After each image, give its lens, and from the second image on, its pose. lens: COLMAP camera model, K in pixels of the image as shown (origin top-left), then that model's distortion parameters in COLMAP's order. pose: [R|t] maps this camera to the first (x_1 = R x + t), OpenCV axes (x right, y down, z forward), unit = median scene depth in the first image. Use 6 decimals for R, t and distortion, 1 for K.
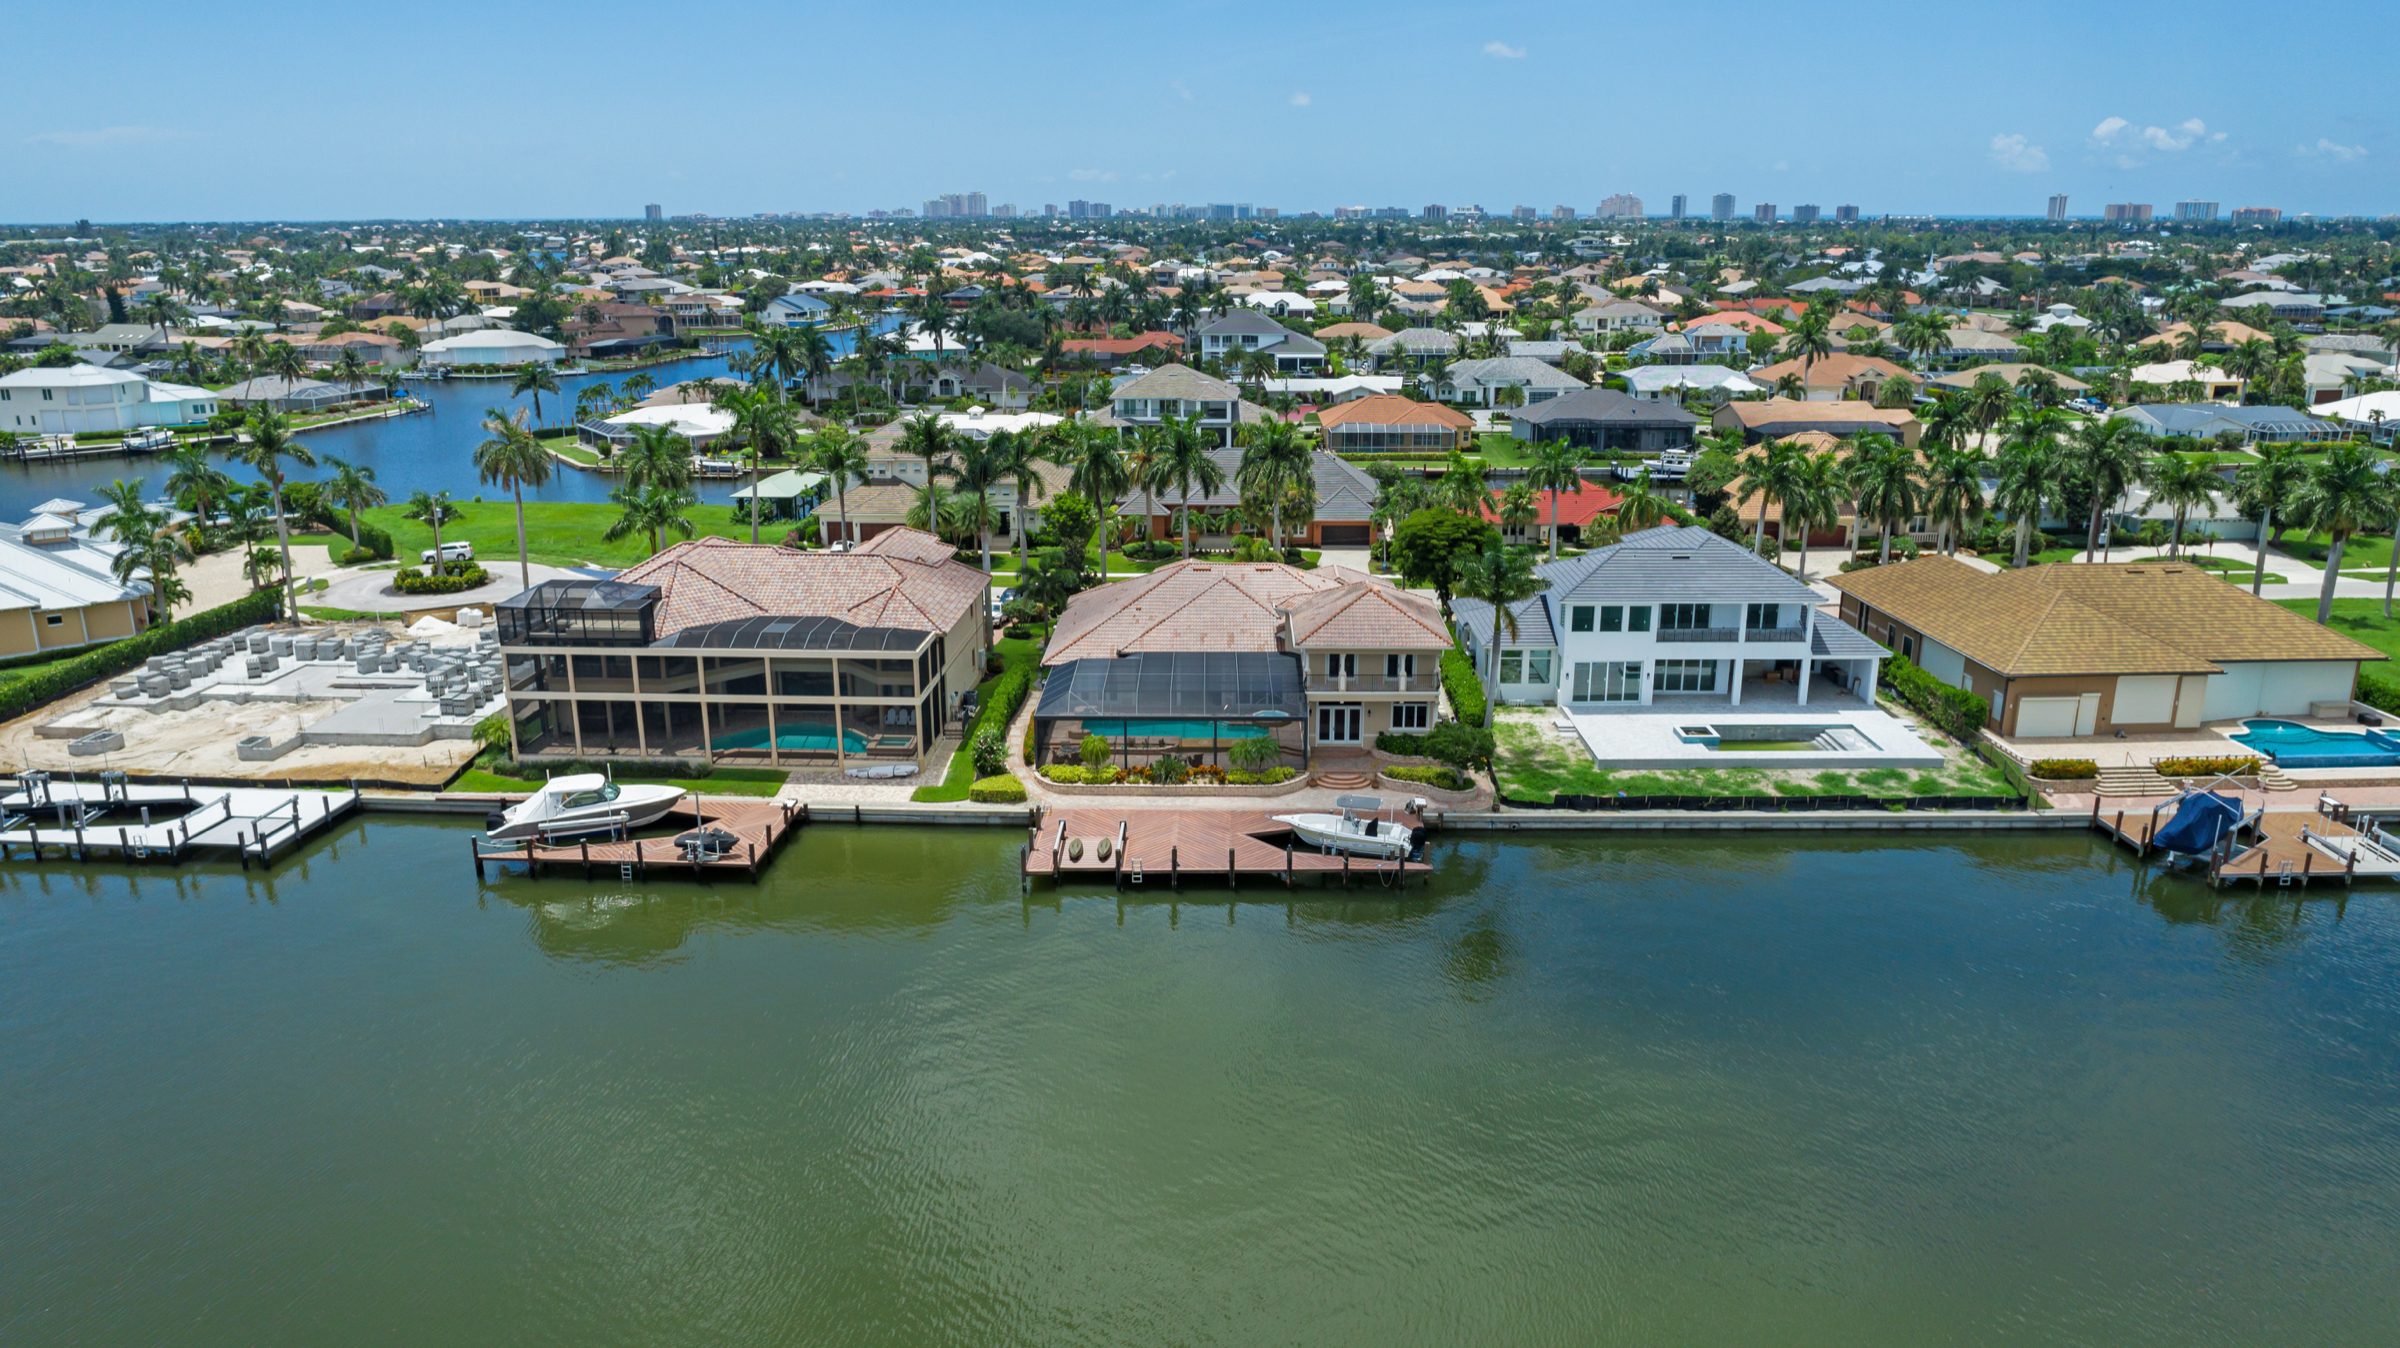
lens RADIAL K [[1622.5, 0, 1200.0], [0, 1622.5, 674.0], [0, 0, 1]] dist [-0.033234, 0.021181]
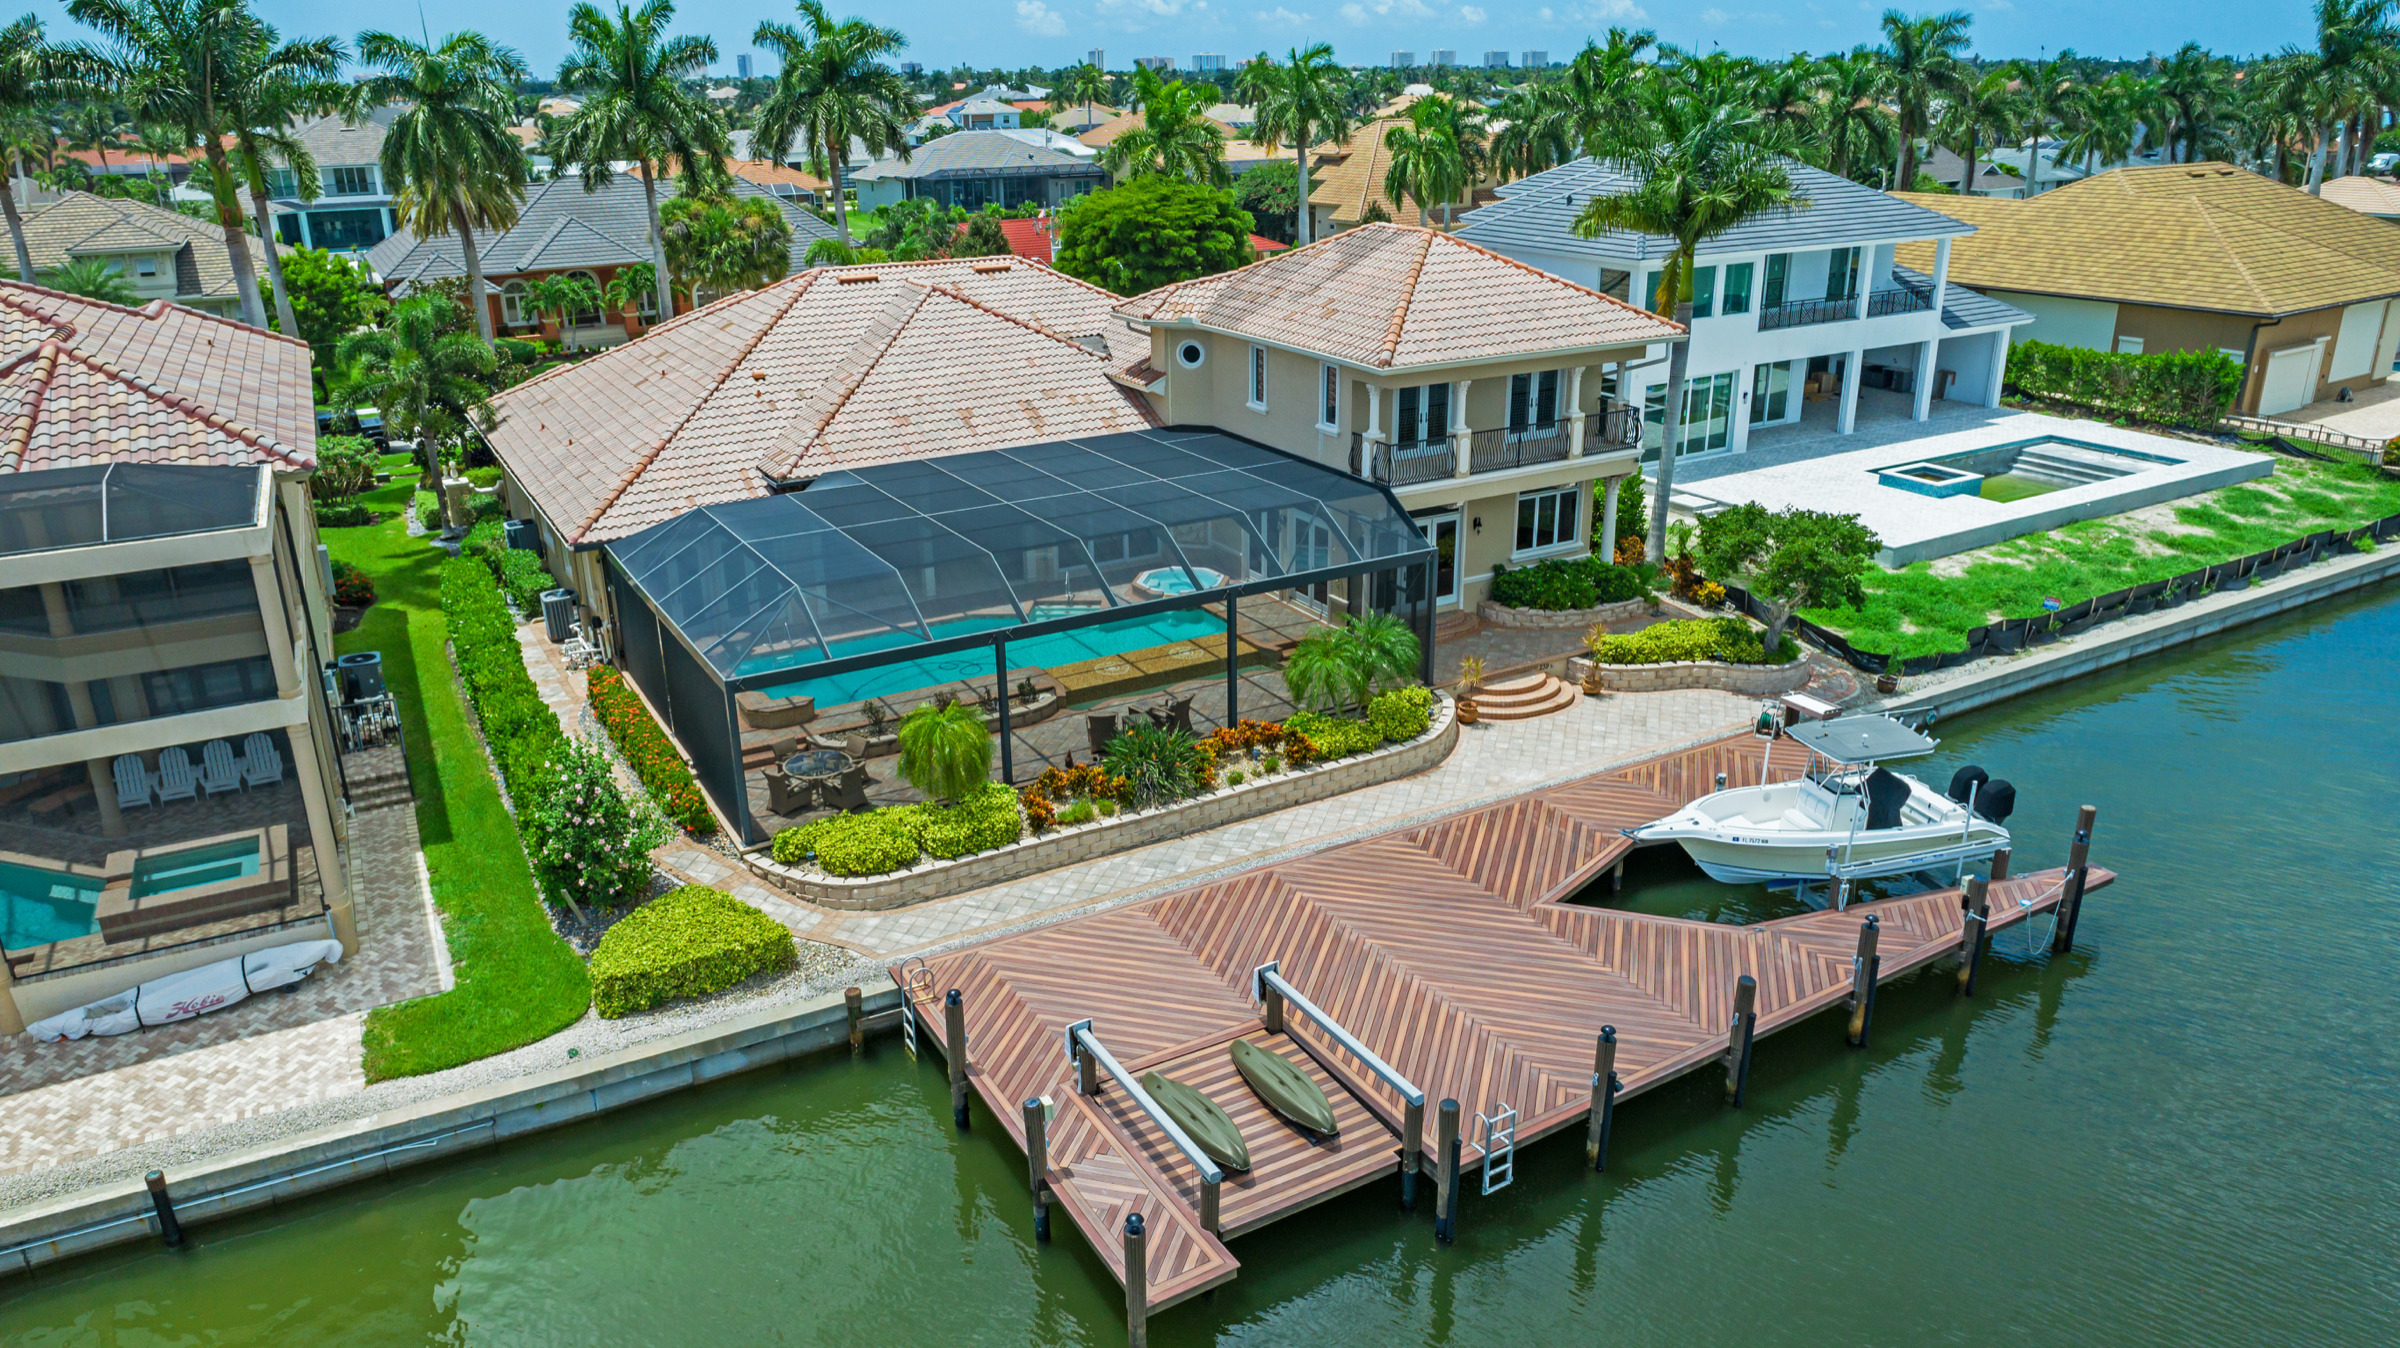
lens RADIAL K [[1622.5, 0, 1200.0], [0, 1622.5, 674.0], [0, 0, 1]] dist [-0.033234, 0.021181]
pose [[0.855503, -0.188166, 0.482399, -0.169628], [0.152318, 0.981866, 0.112864, 0.003534], [-0.494888, -0.023078, 0.868650, 0.676366]]
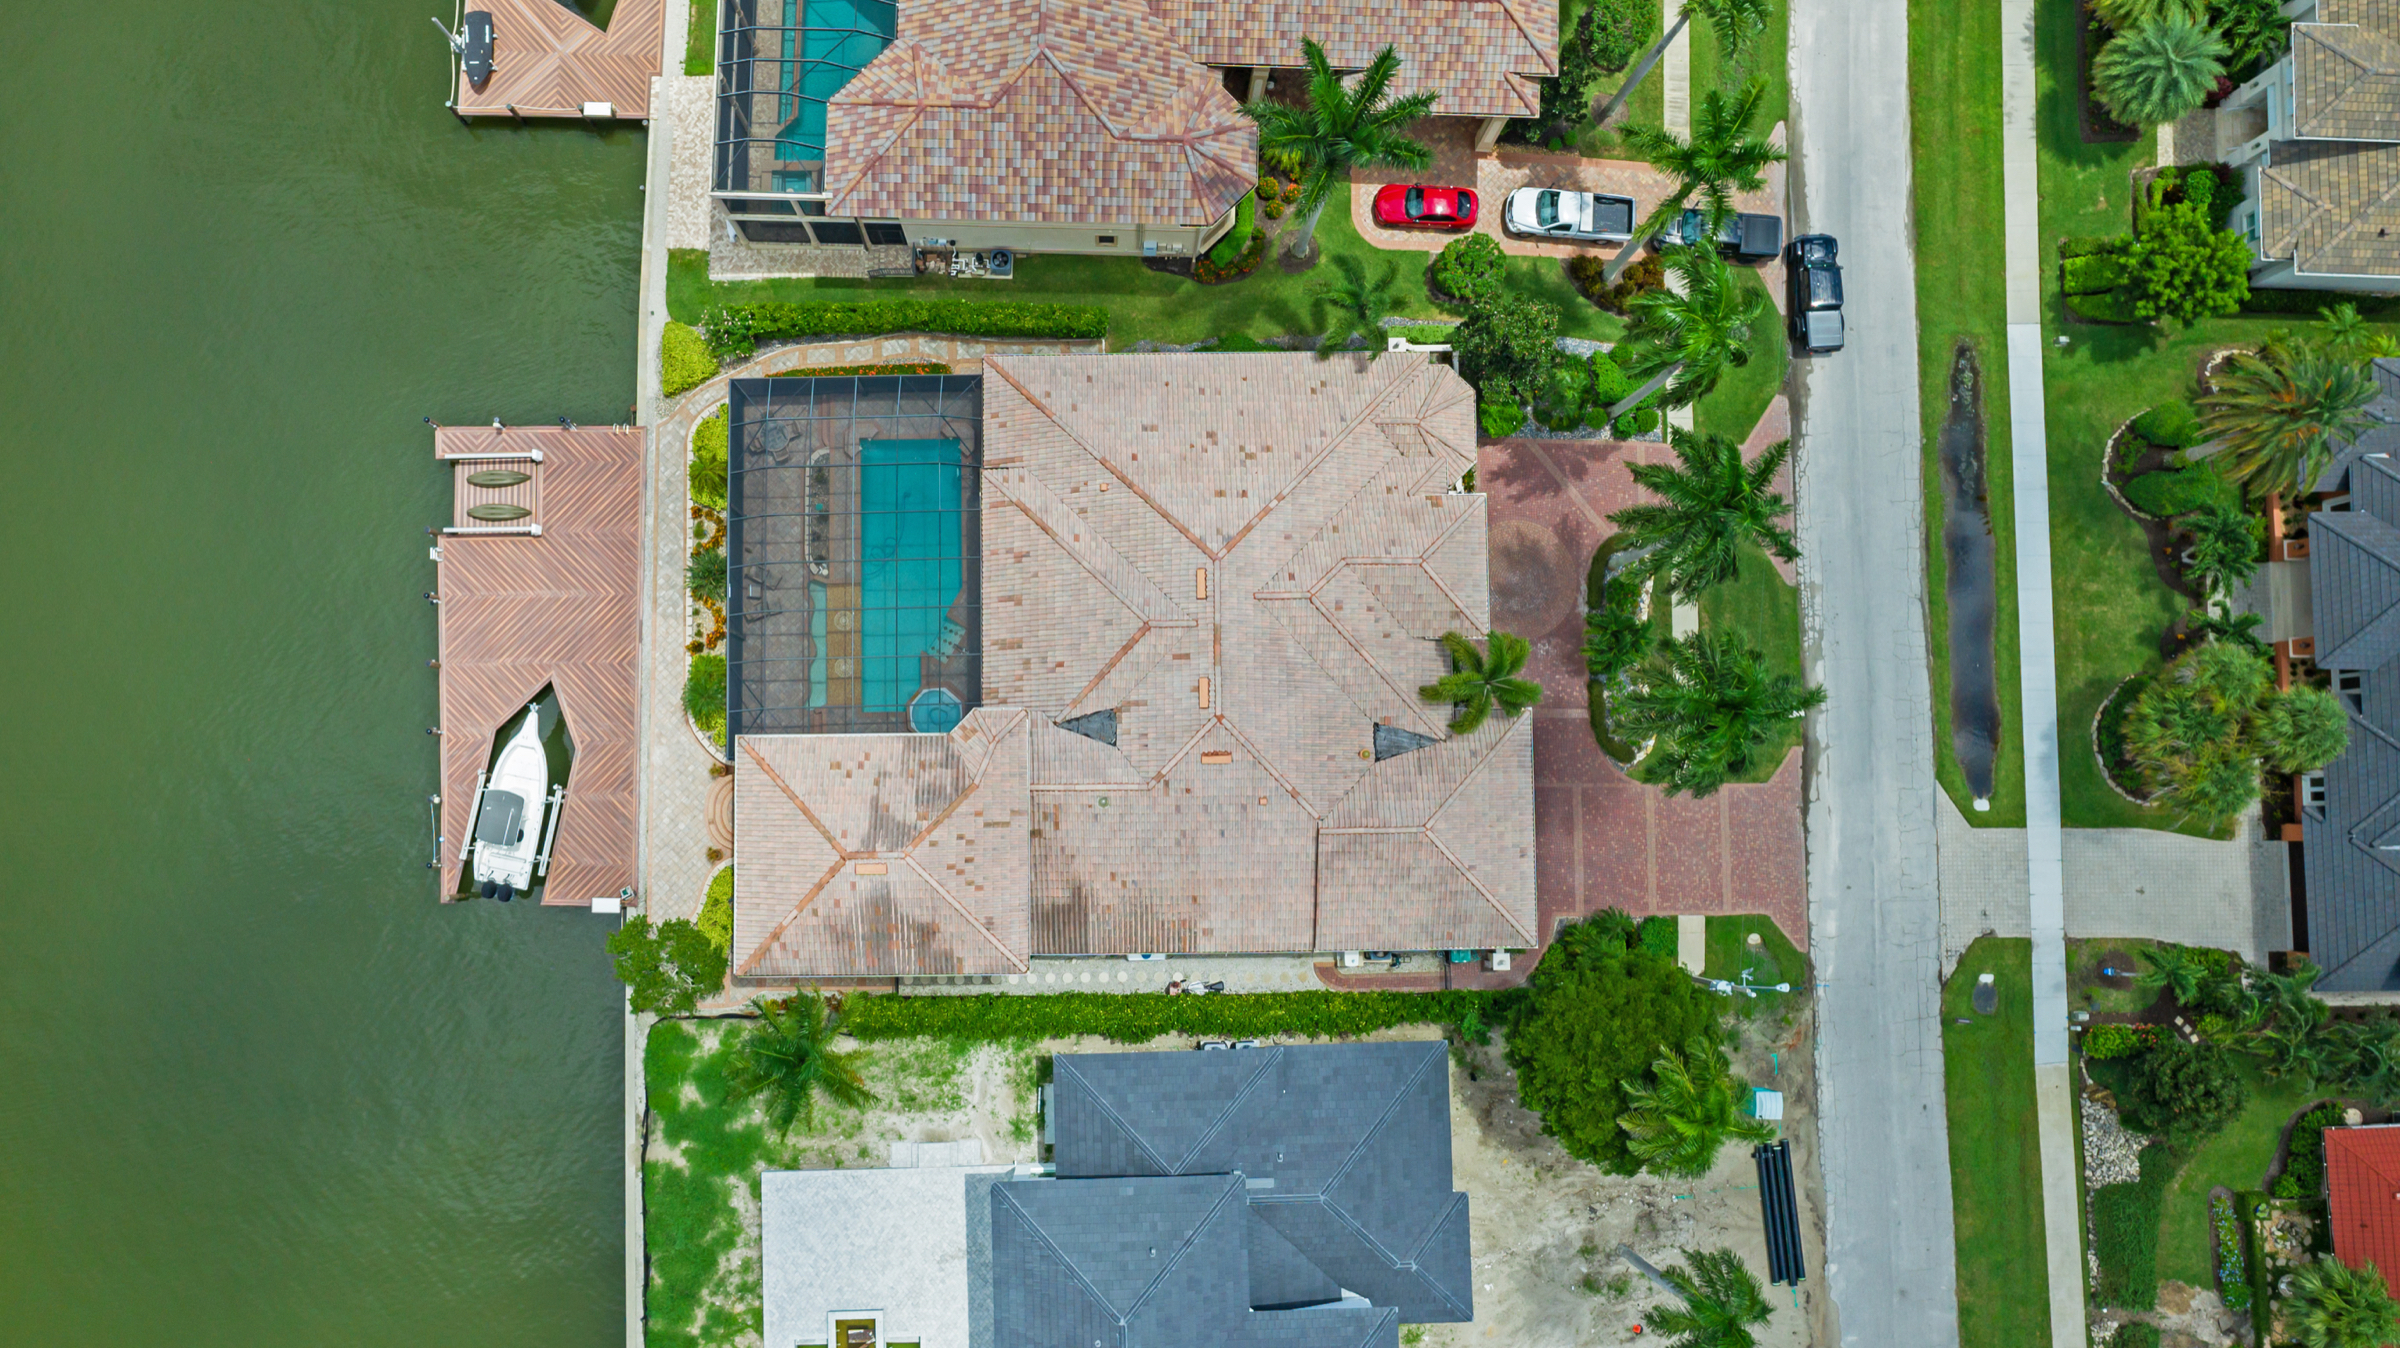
lens RADIAL K [[1622.5, 0, 1200.0], [0, 1622.5, 674.0], [0, 0, 1]] dist [-0.033234, 0.021181]
pose [[0.031319, 0.998729, -0.039497, 0.058552], [-0.284647, 0.046792, 0.957490, -0.695095], [0.958121, -0.018745, 0.285750, 0.978113]]
